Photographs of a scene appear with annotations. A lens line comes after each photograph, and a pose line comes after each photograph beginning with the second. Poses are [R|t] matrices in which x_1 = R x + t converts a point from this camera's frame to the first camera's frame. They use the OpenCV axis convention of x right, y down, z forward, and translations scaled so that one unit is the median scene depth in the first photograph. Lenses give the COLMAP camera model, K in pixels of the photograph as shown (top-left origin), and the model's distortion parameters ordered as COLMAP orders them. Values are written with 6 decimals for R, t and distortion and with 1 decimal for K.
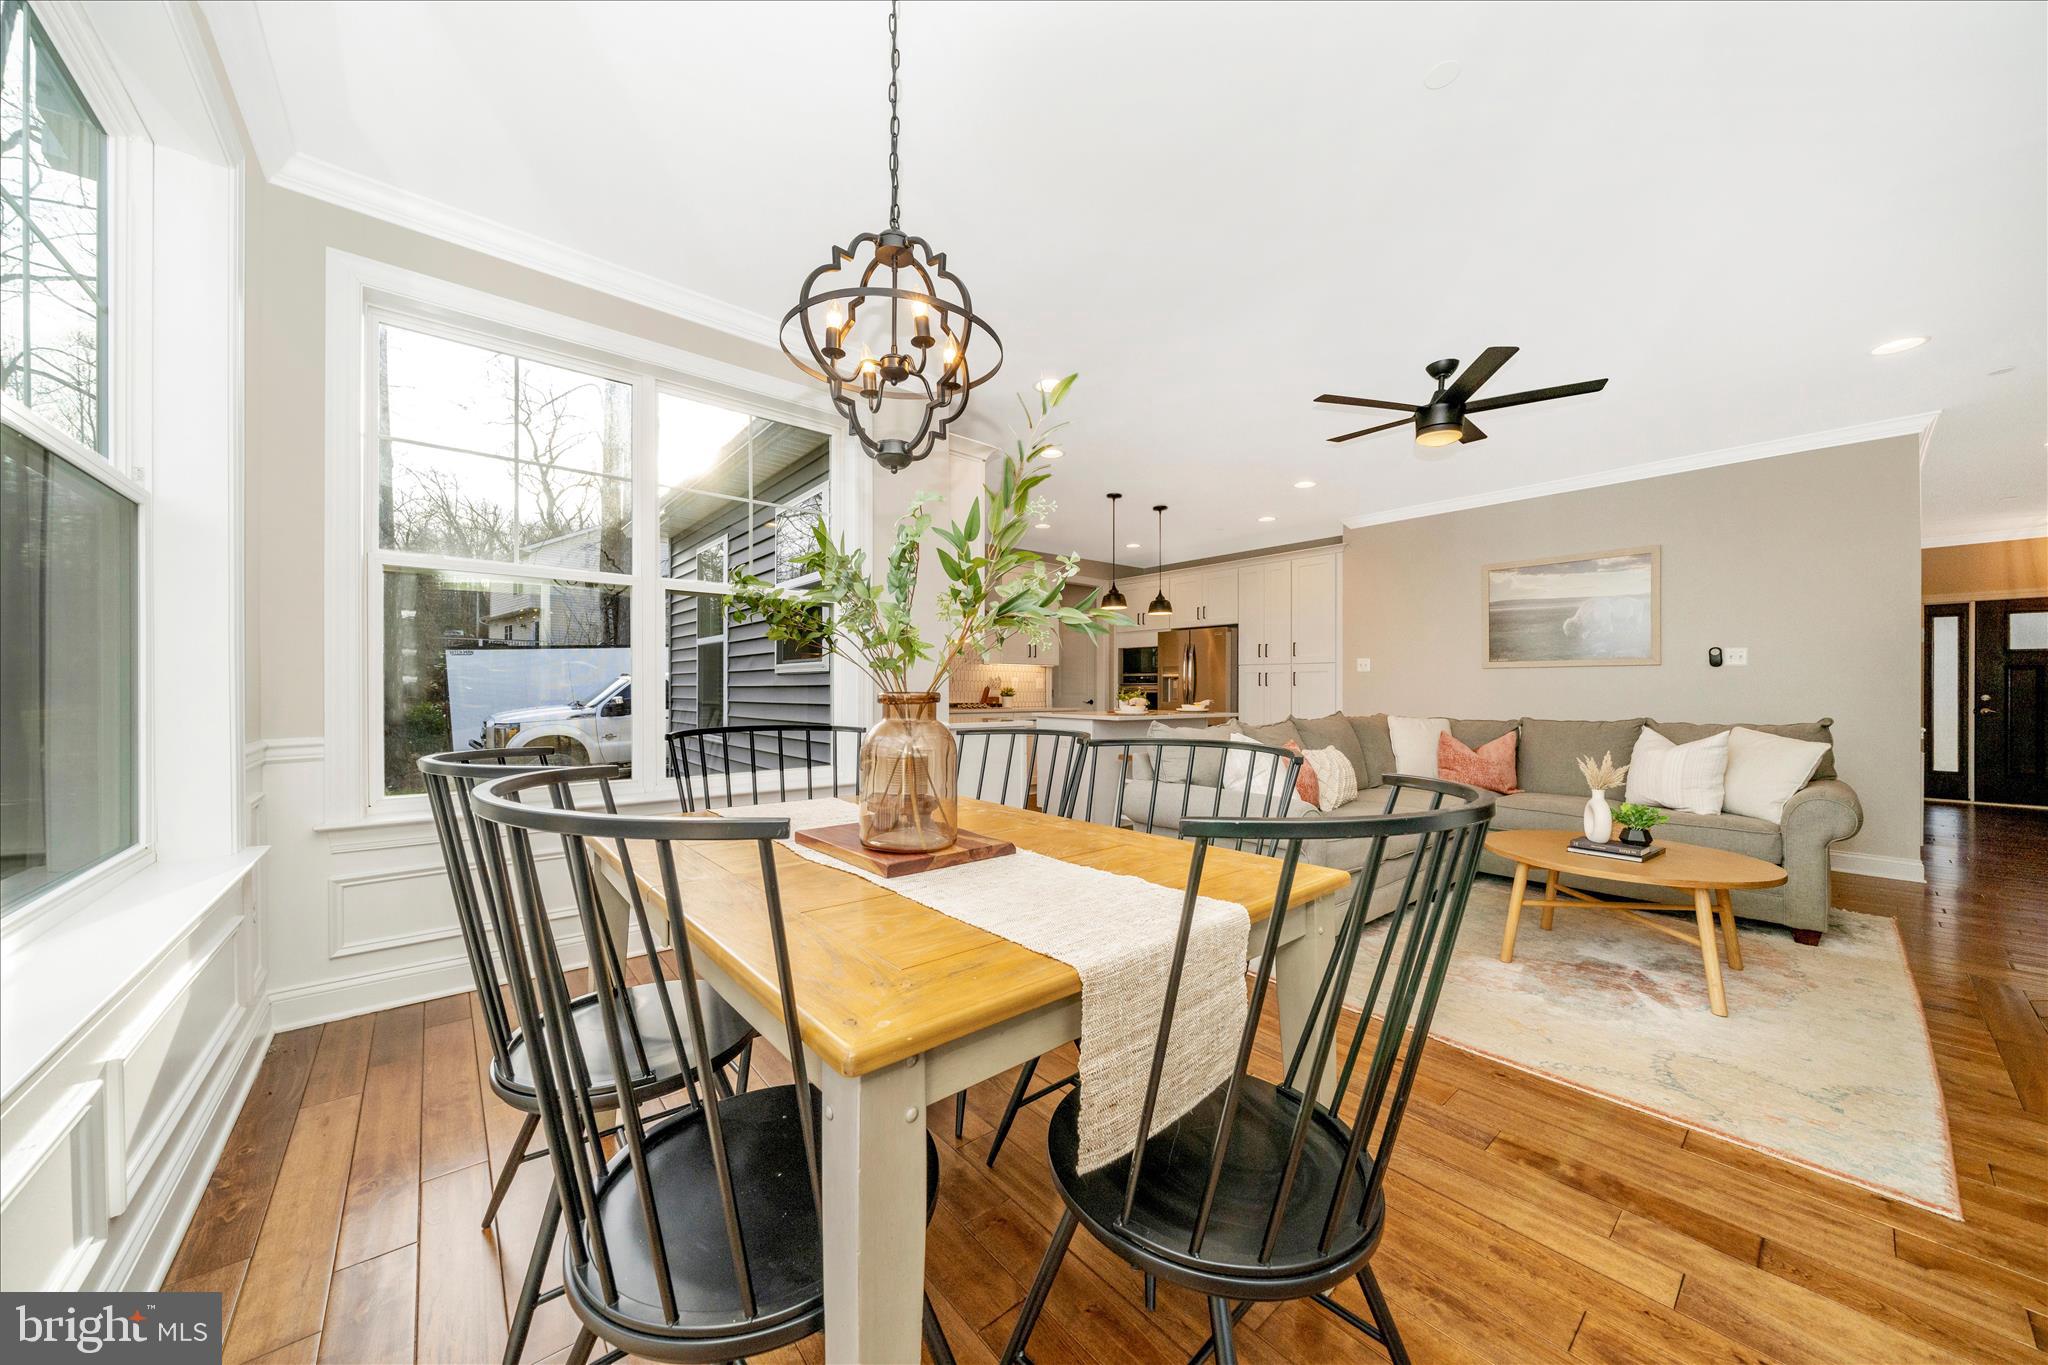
lens RADIAL K [[696.2, 0, 1019.9], [0, 696.2, 685.8], [0, 0, 1]] dist [-0.000265, 0.000078]
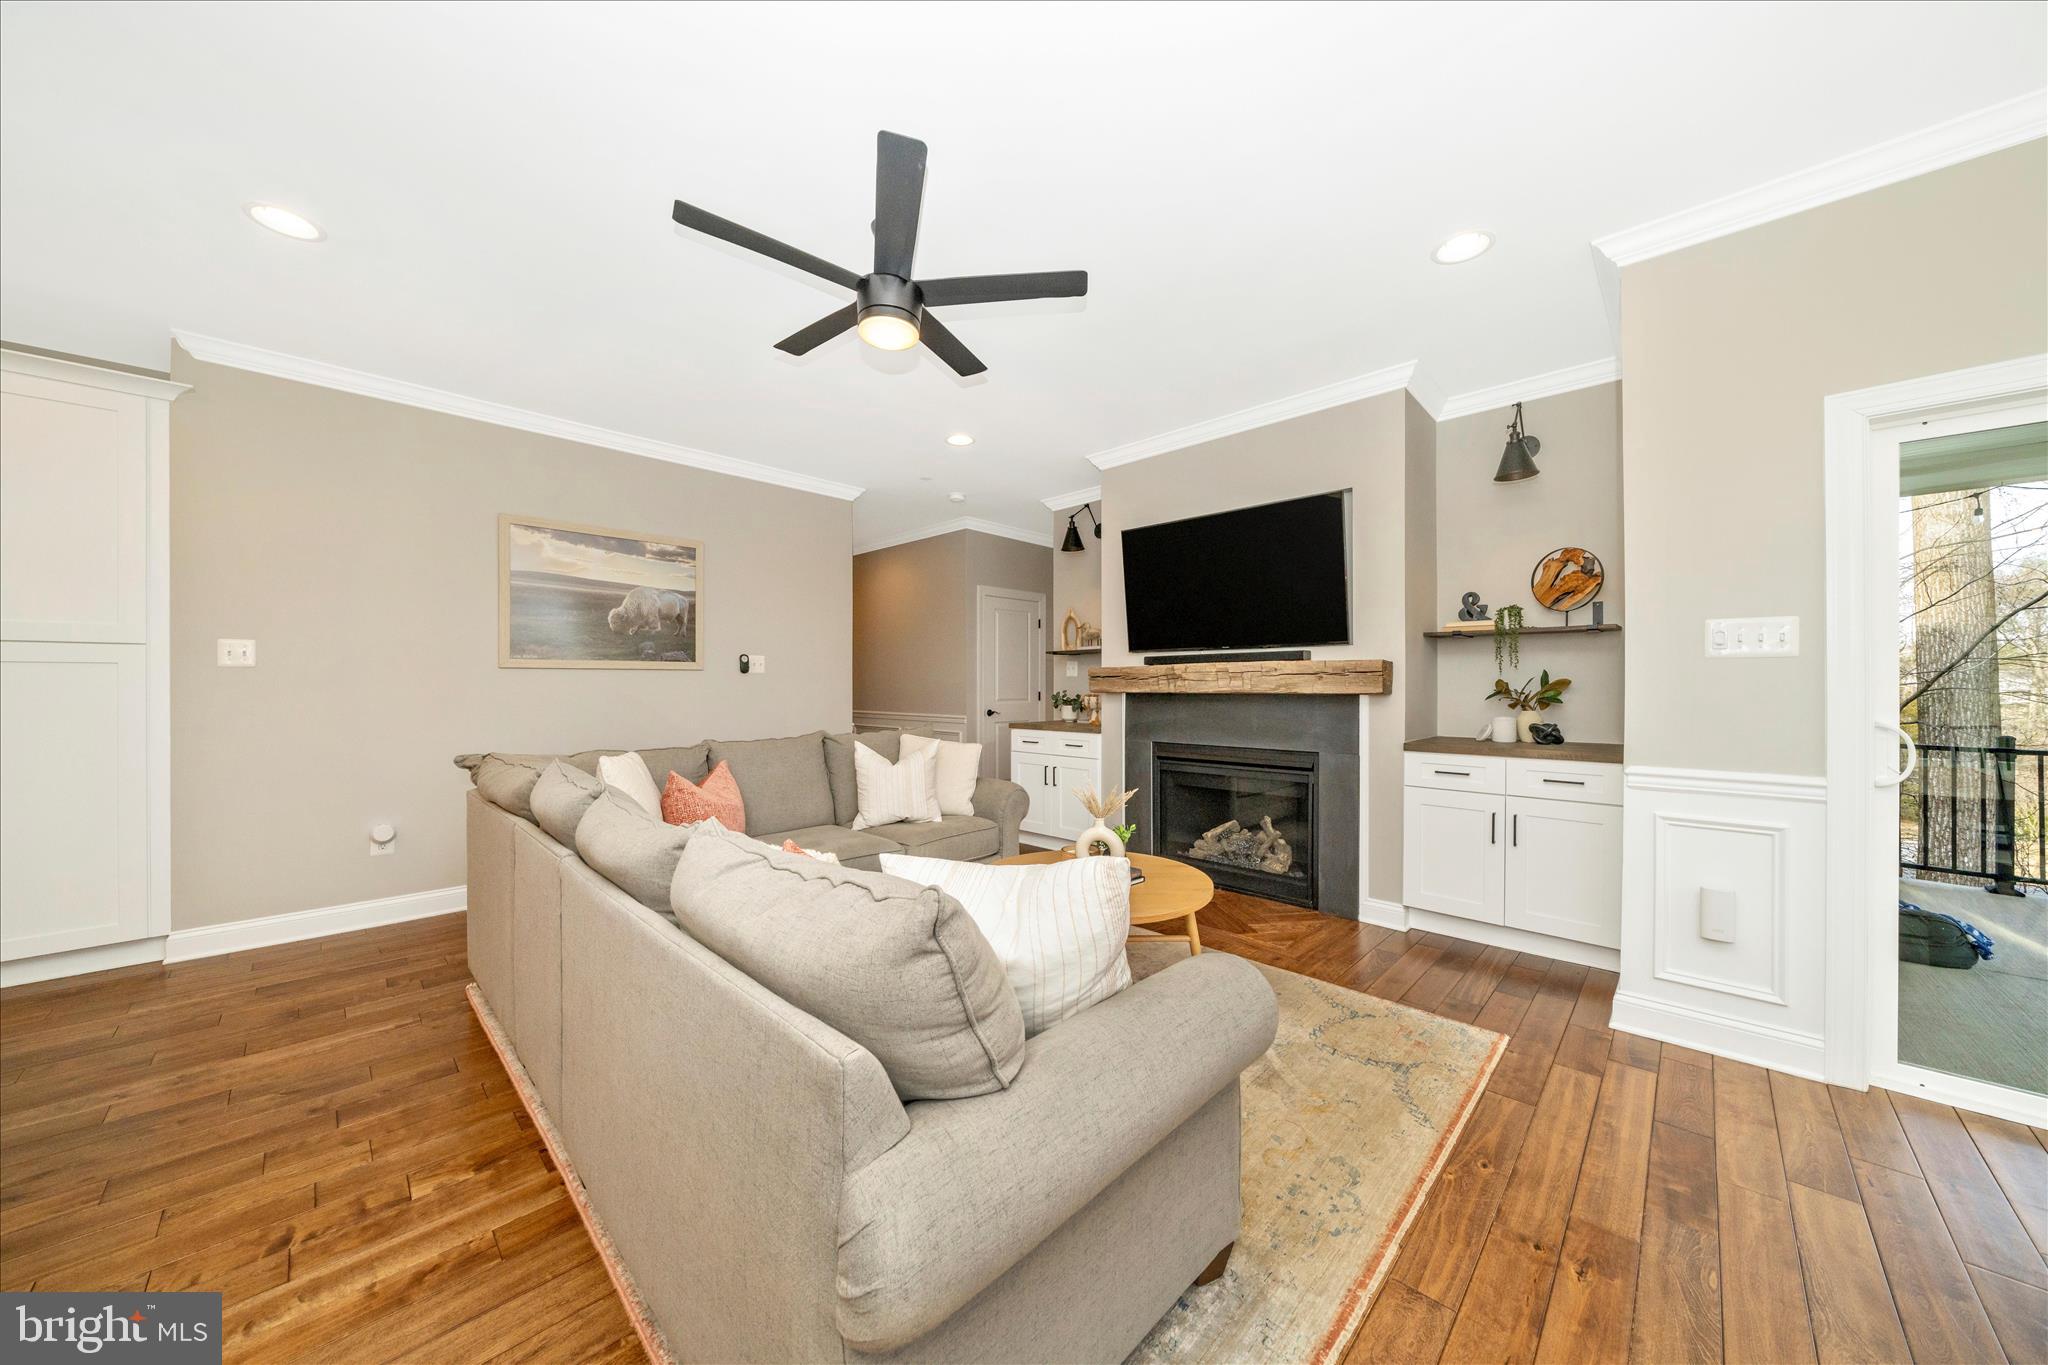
lens RADIAL K [[696.2, 0, 1019.9], [0, 696.2, 685.8], [0, 0, 1]] dist [-0.000265, 0.000078]
pose [[-0.086449, -0.007830, 0.996225, -0.038808], [-0.006503, 0.999952, 0.007295, -0.013708], [-0.996235, -0.005848, -0.086496, 0.496260]]
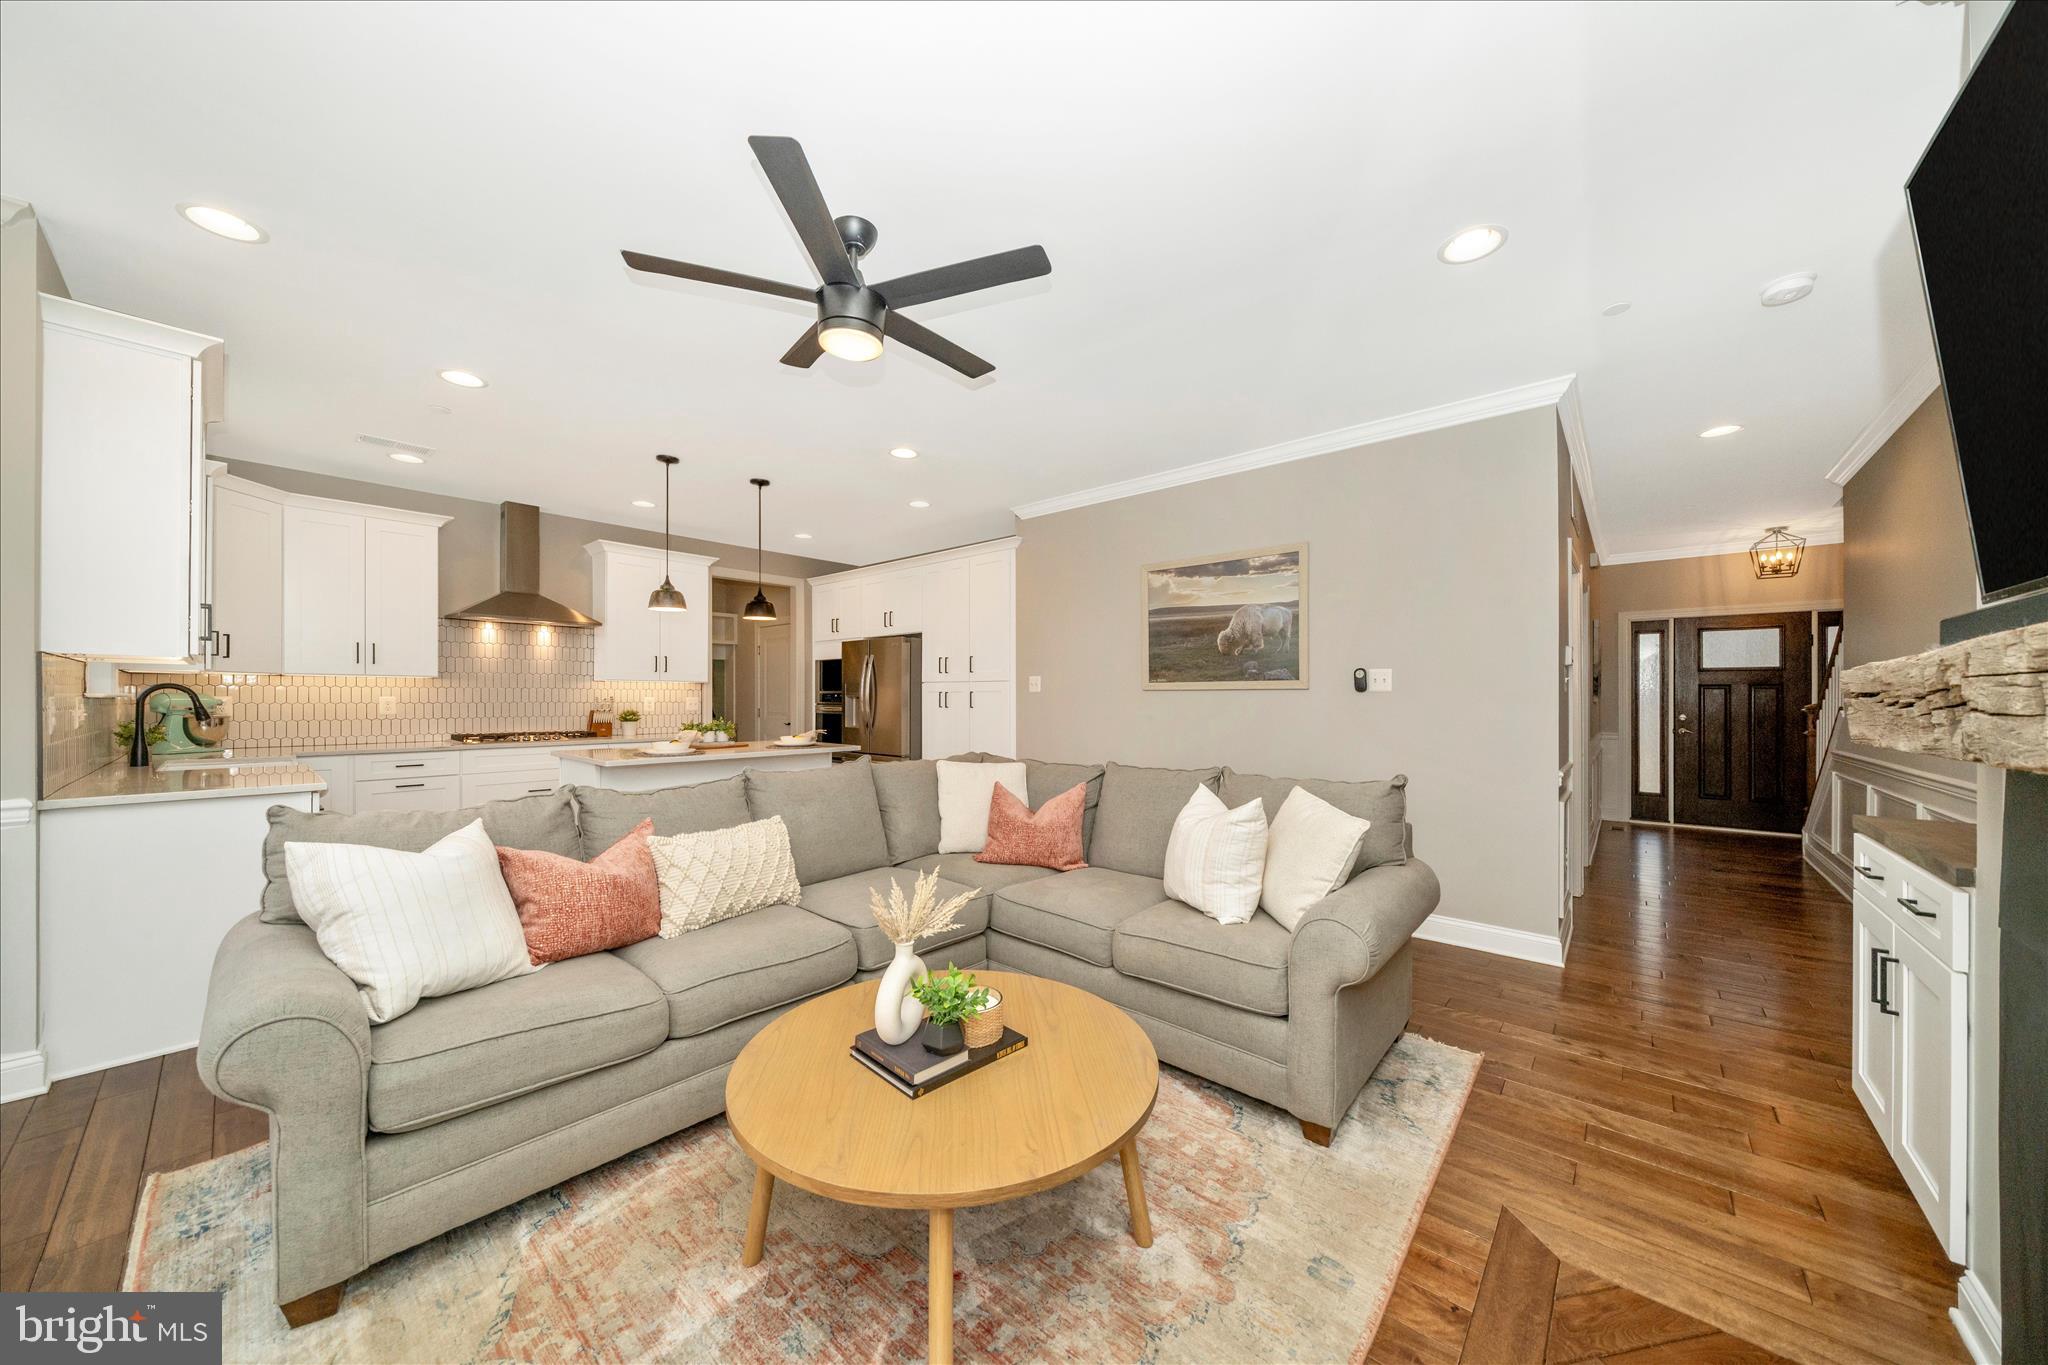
lens RADIAL K [[693.2, 0, 1014.5], [0, 693.2, 689.0], [0, 0, 1]] dist [-0.000320, -0.000107]
pose [[0.989869, -0.000192, 0.141986, 0.352616], [0.001016, 0.999983, -0.005734, -0.019406], [-0.141983, 0.005820, 0.989852, 0.187659]]
